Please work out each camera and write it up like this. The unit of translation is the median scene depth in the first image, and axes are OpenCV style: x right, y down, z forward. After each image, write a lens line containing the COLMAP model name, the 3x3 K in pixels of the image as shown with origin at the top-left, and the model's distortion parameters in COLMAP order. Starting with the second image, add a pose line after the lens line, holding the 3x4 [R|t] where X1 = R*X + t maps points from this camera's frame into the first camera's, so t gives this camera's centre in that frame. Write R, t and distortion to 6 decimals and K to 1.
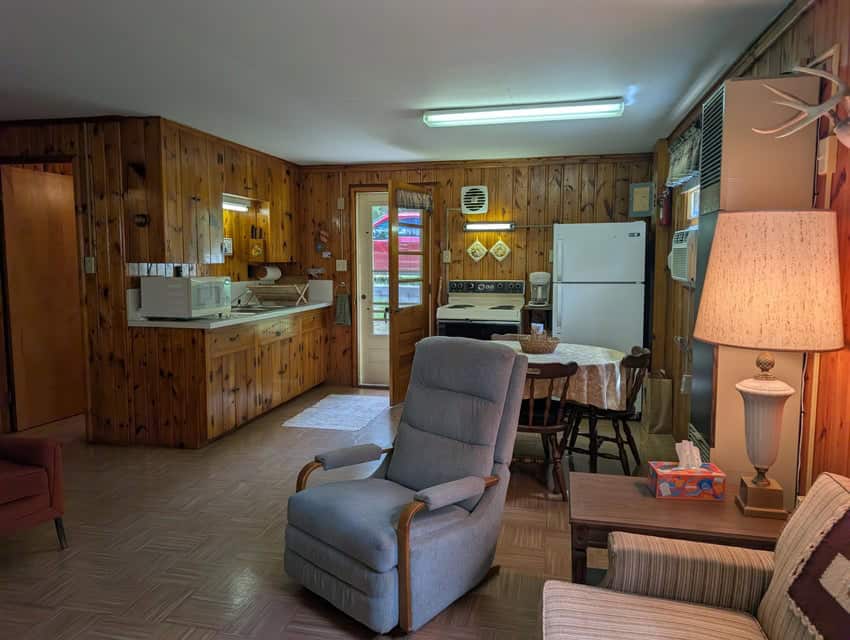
lens RADIAL K [[608.1, 0, 418.1], [0, 608.1, 321.0], [0, 0, 1]] dist [0.020597, -0.023838]
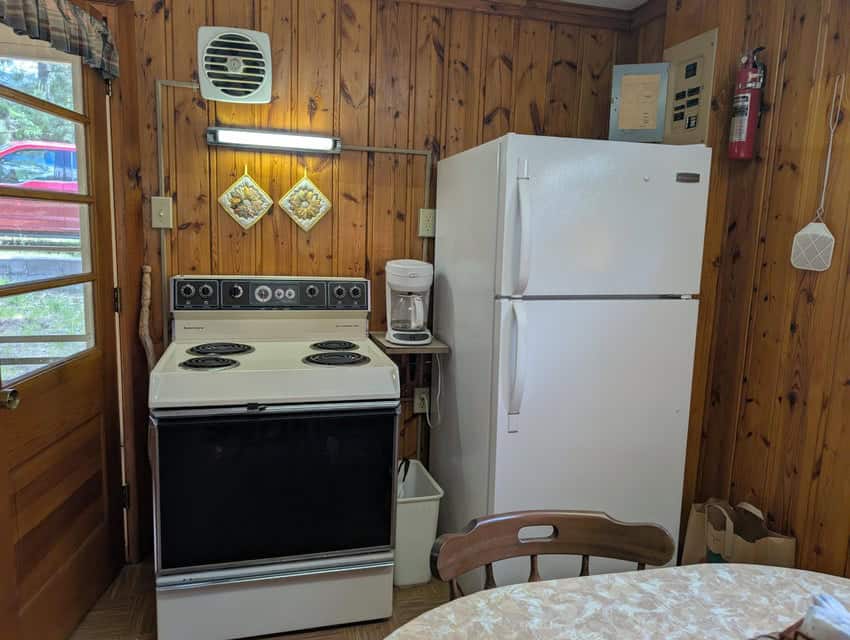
lens RADIAL K [[608.1, 0, 426.3], [0, 608.1, 327.9], [0, 0, 1]] dist [0.020597, -0.023838]
pose [[0.872193, -0.047300, 0.486869, 0.002622], [0.014221, 0.997345, 0.071417, -0.060498], [-0.488955, -0.055366, 0.870550, 0.598217]]
